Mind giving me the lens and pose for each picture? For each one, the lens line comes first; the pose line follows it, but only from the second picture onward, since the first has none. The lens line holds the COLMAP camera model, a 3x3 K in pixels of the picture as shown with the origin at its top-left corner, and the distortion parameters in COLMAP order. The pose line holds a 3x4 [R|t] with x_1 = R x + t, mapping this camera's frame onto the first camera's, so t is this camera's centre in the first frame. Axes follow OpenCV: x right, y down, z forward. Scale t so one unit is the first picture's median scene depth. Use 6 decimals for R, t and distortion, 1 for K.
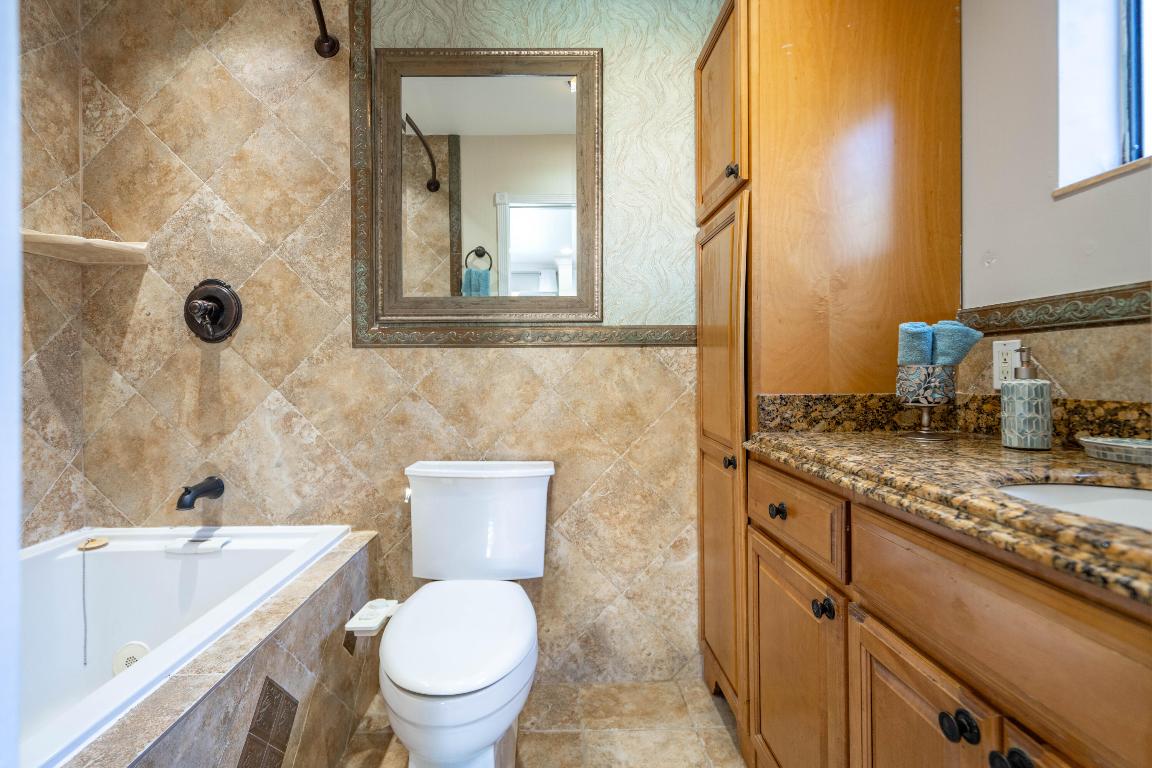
lens RADIAL K [[527.6, 0, 552.8], [0, 527.6, 374.6], [0, 0, 1]] dist [0.000841, 0.001565]
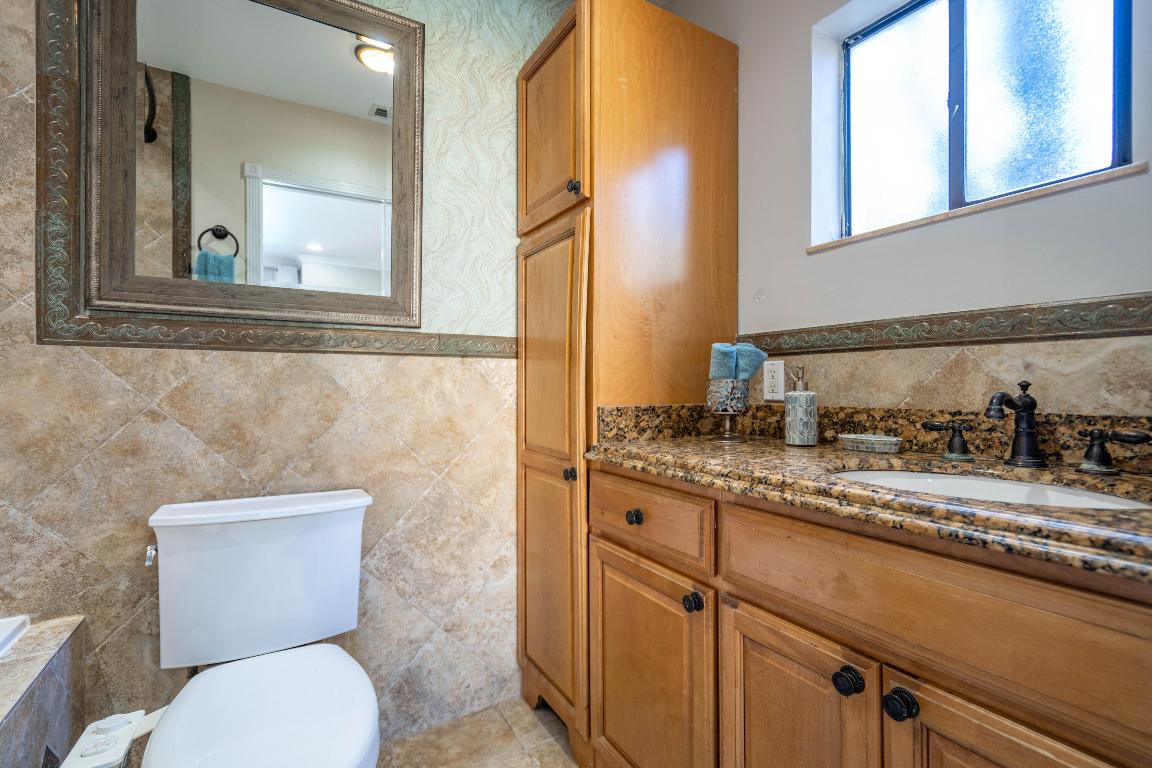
lens RADIAL K [[527.6, 0, 576.4], [0, 527.6, 385.7], [0, 0, 1]] dist [0.000841, 0.001565]
pose [[0.868636, 0.007530, 0.495393, -0.123148], [-0.003869, 0.999957, -0.008417, 0.004778], [-0.495436, 0.005394, 0.868628, 0.093295]]
